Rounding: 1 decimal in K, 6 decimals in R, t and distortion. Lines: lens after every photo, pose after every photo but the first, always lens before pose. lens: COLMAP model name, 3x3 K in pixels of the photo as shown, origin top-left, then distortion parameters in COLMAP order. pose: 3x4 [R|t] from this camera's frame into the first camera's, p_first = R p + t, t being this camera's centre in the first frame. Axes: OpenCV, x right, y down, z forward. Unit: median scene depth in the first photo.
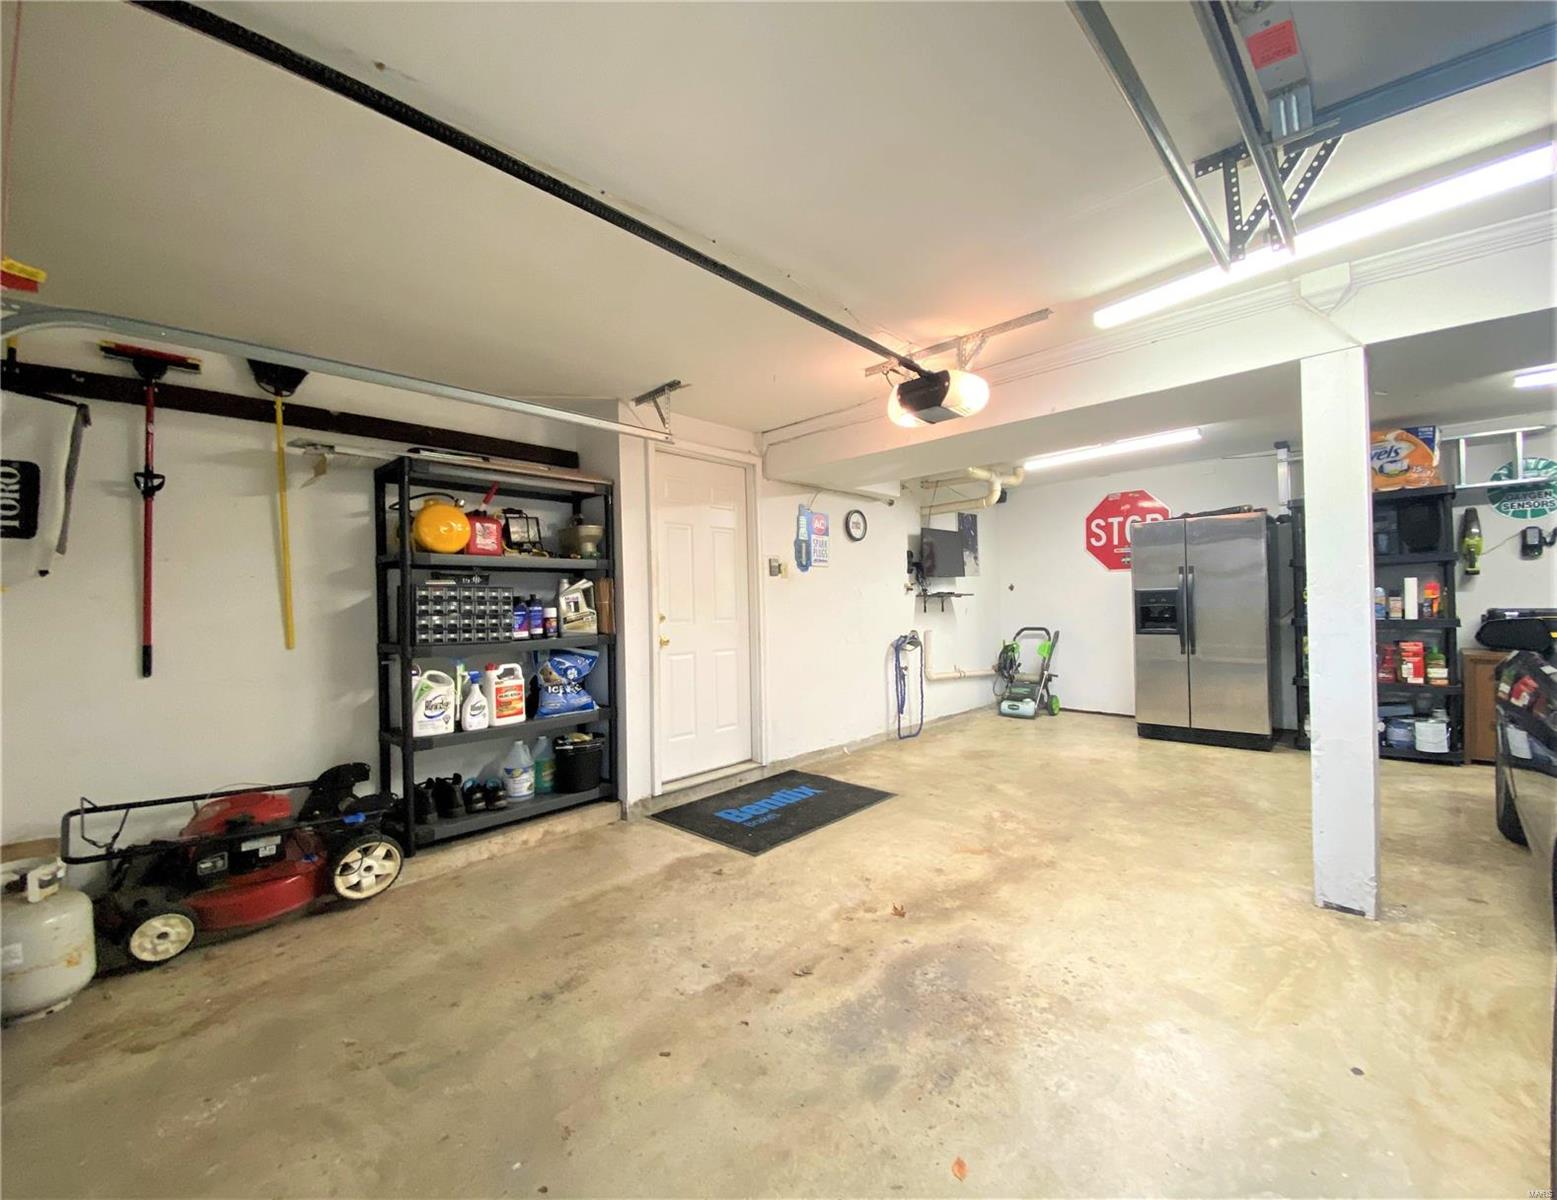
lens RADIAL K [[648.0, 0, 778.5], [0, 648.0, 600.0], [0, 0, 1]] dist [0.057784, -0.031465]
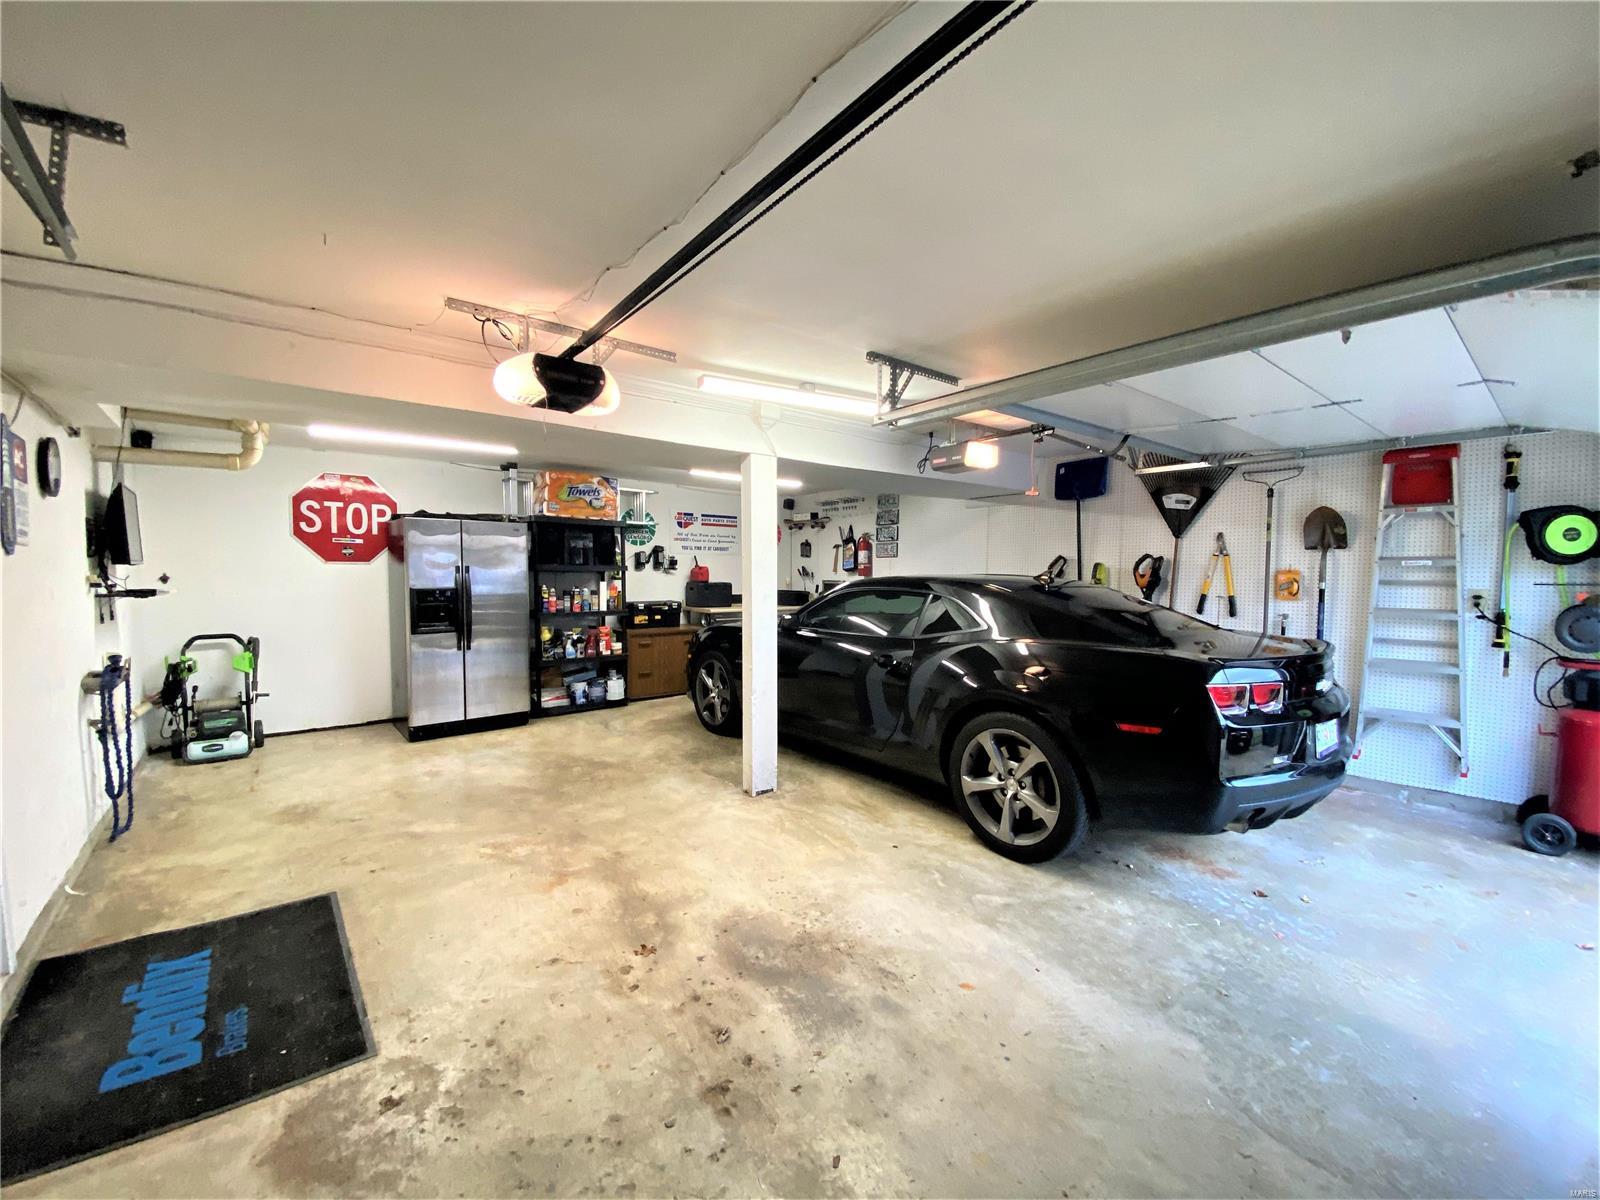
lens RADIAL K [[673.9, 0, 800.0], [0, 673.9, 600.0], [0, 0, 1]] dist [0.032086, -0.024335]
pose [[0.107290, -0.022134, 0.993981, -0.516886], [-0.008026, 0.999700, 0.023127, -0.035041], [-0.994195, -0.010459, 0.107080, 0.472230]]
